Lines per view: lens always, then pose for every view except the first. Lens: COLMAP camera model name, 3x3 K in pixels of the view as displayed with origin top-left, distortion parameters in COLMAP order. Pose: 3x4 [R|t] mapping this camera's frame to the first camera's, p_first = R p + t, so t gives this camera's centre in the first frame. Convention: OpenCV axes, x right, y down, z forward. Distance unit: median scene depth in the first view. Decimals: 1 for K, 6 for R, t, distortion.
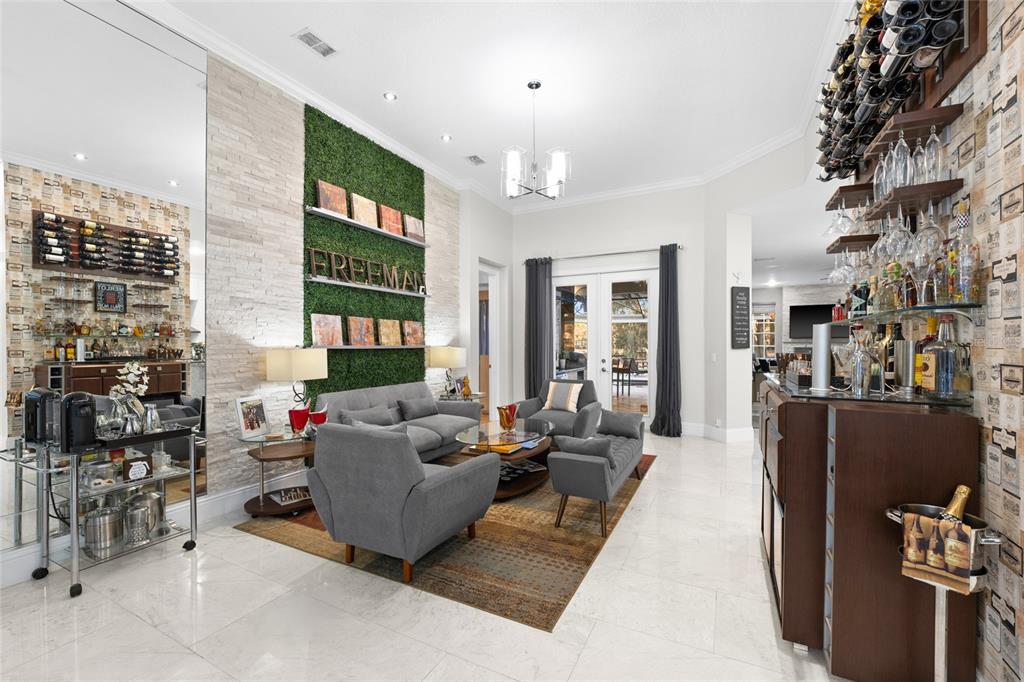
lens RADIAL K [[417.8, 0, 517.1], [0, 417.8, 340.7], [0, 0, 1]] dist [-0.013270, 0.000318]
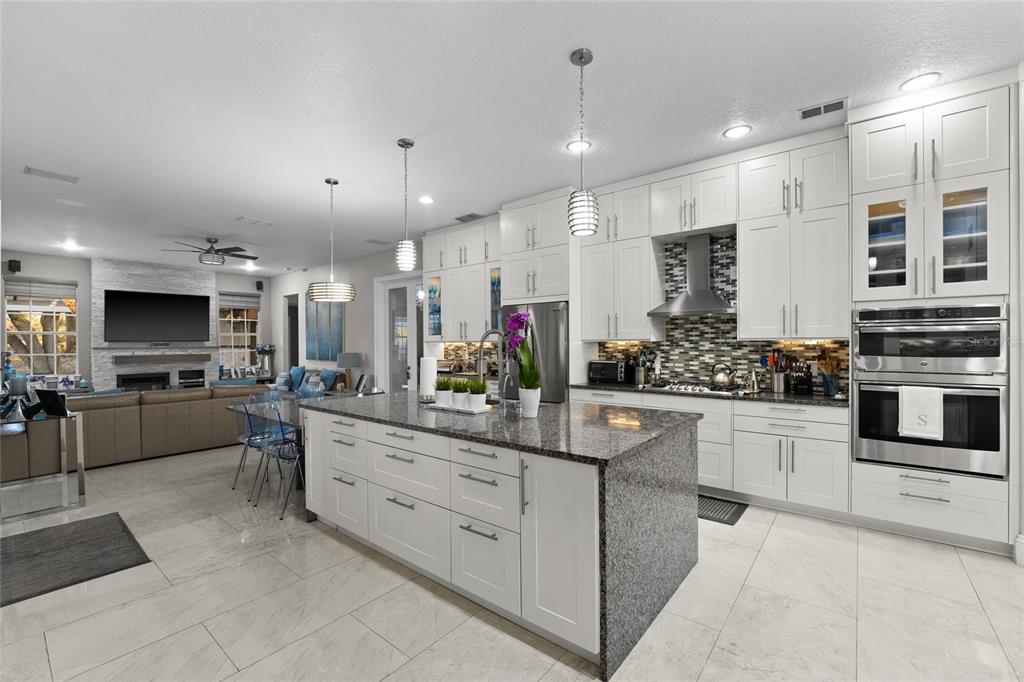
lens RADIAL K [[433.5, 0, 514.6], [0, 433.5, 342.4], [0, 0, 1]] dist [-0.014143, 0.000600]
pose [[0.214145, -0.003532, 0.976795, 0.157658], [0.008326, 0.999964, 0.001791, -0.000398], [-0.976766, 0.007749, 0.214167, 0.257425]]
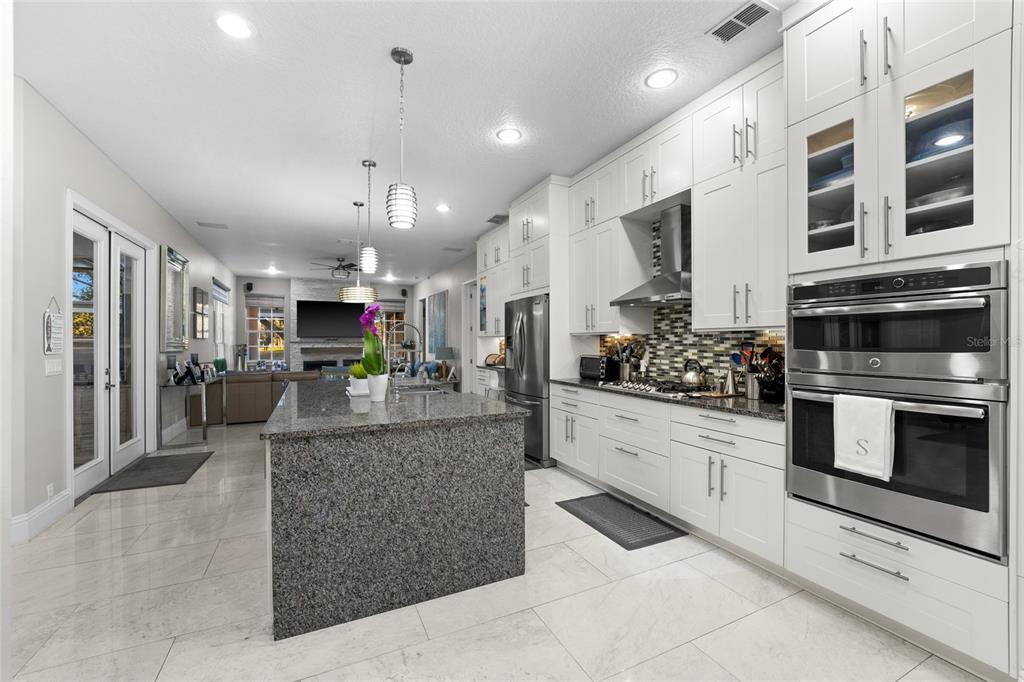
lens RADIAL K [[417.8, 0, 513.1], [0, 417.8, 341.6], [0, 0, 1]] dist [-0.013270, 0.000318]
pose [[0.612364, -0.003025, 0.790570, 0.238561], [0.004836, 0.999988, 0.000080, 0.005555], [-0.790561, 0.003774, 0.612372, 0.098493]]
